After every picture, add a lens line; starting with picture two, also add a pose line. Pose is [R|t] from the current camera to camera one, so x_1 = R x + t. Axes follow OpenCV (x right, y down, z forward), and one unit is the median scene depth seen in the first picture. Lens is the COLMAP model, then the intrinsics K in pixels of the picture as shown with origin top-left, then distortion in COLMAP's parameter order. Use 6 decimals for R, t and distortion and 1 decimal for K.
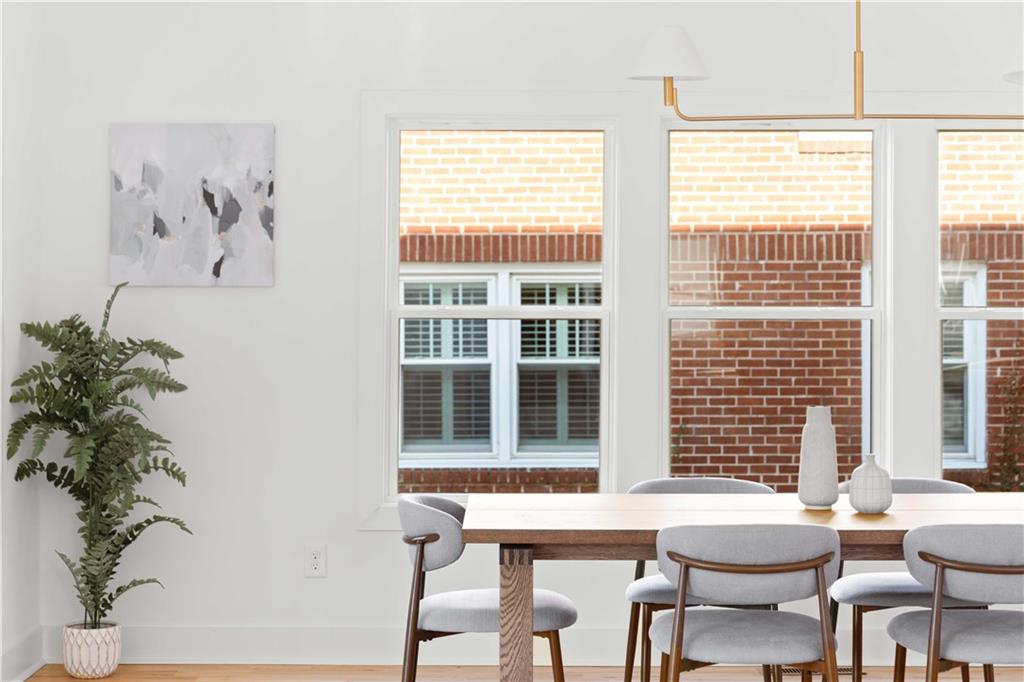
lens RADIAL K [[1828.3, 0, 514.7], [0, 1828.3, 315.0], [0, 0, 1]] dist [-0.005169, -0.094716]
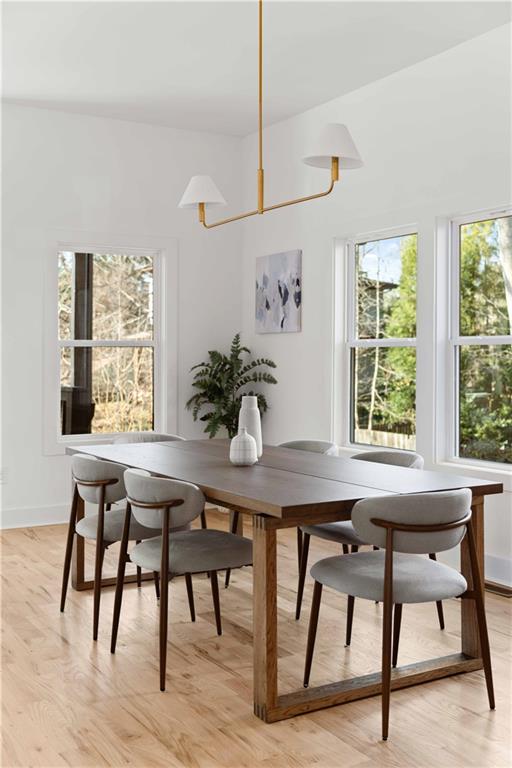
lens RADIAL K [[848.6, 0, 254.7], [0, 848.6, 350.6], [0, 0, 1]] dist [-0.028085, -0.008308]
pose [[0.510825, -0.009611, -0.859631, 0.631853], [0.003774, 0.999953, -0.008938, 0.012831], [0.859676, 0.001322, 0.510837, 0.491994]]
